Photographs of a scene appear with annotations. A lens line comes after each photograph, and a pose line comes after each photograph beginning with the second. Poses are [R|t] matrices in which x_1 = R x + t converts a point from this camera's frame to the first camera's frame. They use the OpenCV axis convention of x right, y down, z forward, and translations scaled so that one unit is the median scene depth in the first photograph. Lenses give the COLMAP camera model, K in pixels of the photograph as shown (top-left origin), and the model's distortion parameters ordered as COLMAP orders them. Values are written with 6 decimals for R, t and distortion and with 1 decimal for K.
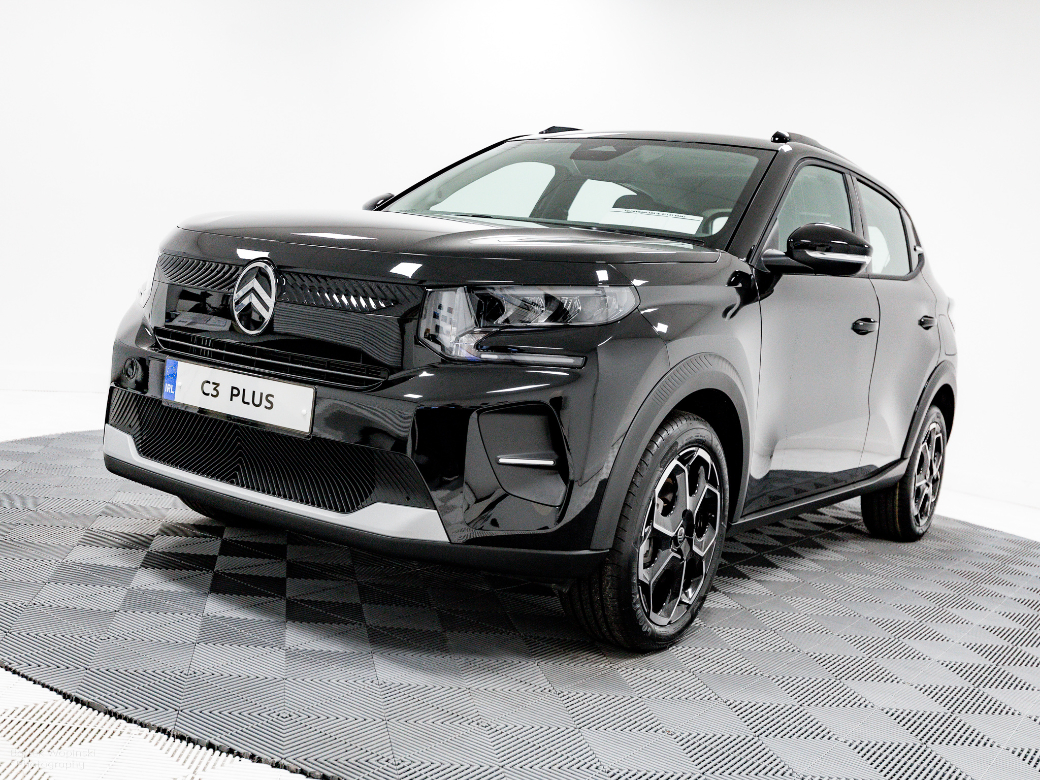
lens RADIAL K [[1128.3, 0, 520.0], [0, 1128.3, 390.0], [0, 0, 1]] dist [0.015783, -0.000468]
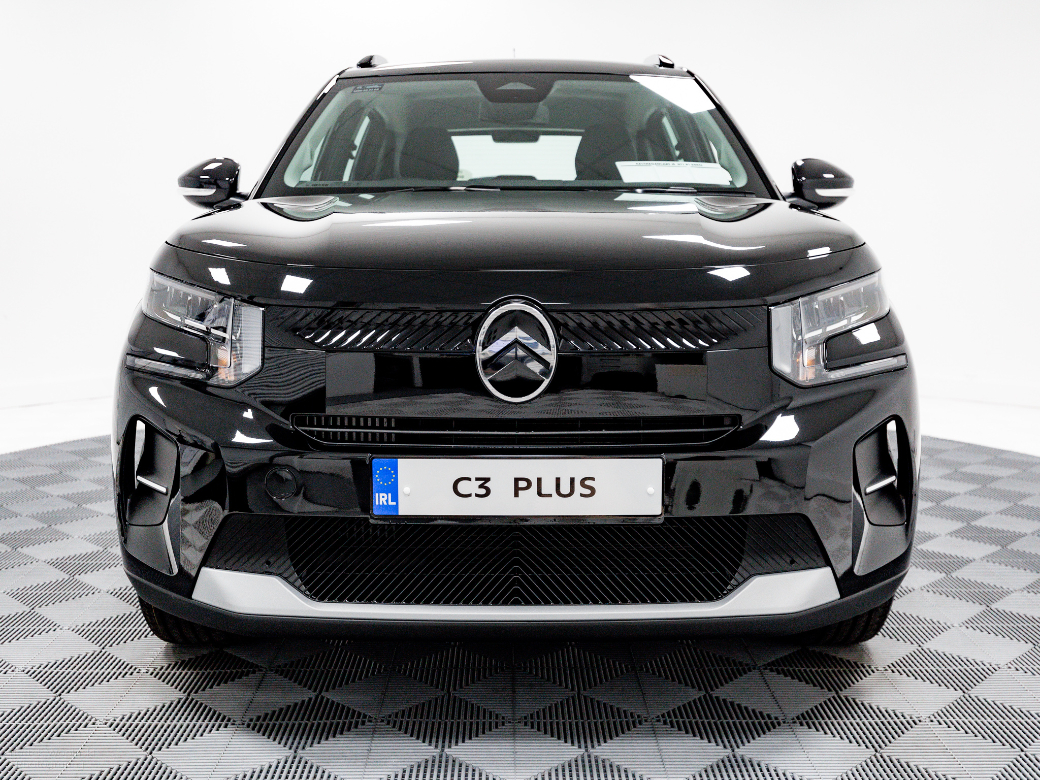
lens RADIAL K [[1095.0, 0, 518.3], [0, 1095.0, 408.9], [0, 0, 1]] dist [0.194278, 0.001670]
pose [[0.823325, -0.210858, 0.526949, -0.619823], [0.149229, 0.976185, 0.157459, -0.158791], [-0.547601, -0.051004, 0.835183, 0.408332]]
